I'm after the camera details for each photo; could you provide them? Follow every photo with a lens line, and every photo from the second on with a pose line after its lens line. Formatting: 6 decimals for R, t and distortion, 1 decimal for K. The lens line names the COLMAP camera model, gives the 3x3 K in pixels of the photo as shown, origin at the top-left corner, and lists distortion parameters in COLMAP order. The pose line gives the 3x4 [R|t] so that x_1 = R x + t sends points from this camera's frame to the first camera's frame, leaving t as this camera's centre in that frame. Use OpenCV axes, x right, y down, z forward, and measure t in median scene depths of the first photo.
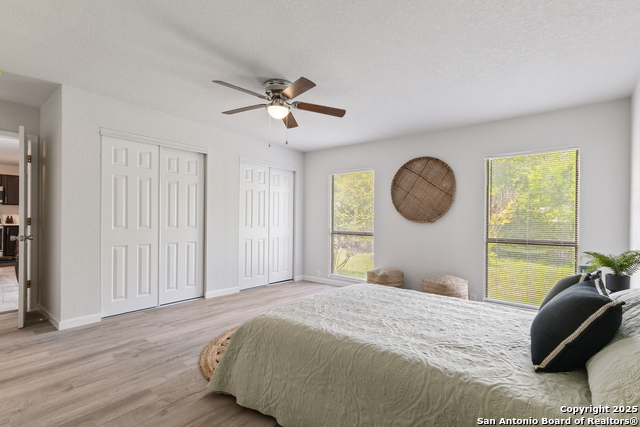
lens RADIAL K [[299.3, 0, 318.2], [0, 299.3, 216.7], [0, 0, 1]] dist [0.008616, 0.000725]
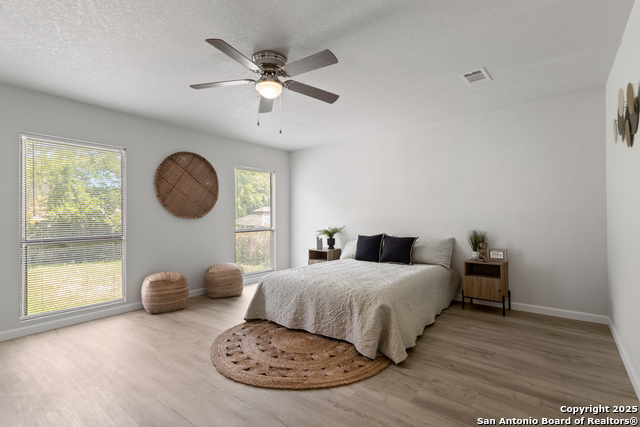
lens RADIAL K [[312.3, 0, 316.1], [0, 312.3, 213.5], [0, 0, 1]] dist [0.004886, 0.001554]
pose [[-0.025477, -0.005144, 0.999662, -0.713800], [-0.003561, 0.999981, 0.005054, -0.003670], [-0.999669, -0.003431, -0.025495, 0.622182]]
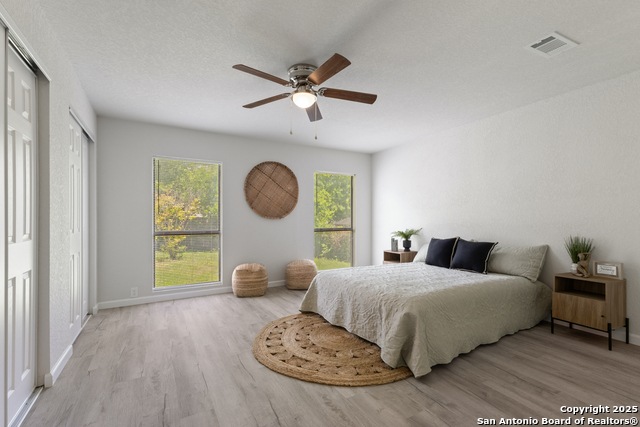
lens RADIAL K [[299.3, 0, 315.3], [0, 299.3, 217.5], [0, 0, 1]] dist [0.008616, 0.000725]
pose [[0.361631, -0.015035, 0.932200, -0.681064], [-0.003952, 0.999836, 0.017659, -0.006337], [-0.932313, -0.010070, 0.361512, 0.442919]]
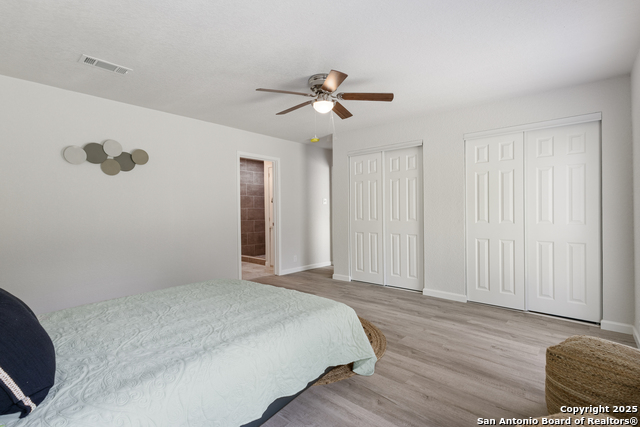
lens RADIAL K [[299.3, 0, 325.7], [0, 299.3, 213.2], [0, 0, 1]] dist [0.008616, 0.000725]
pose [[0.004056, -0.008004, -0.999960, 0.609704], [0.014492, 0.999863, -0.007944, 0.012759], [0.999887, -0.014459, 0.004171, 0.697270]]
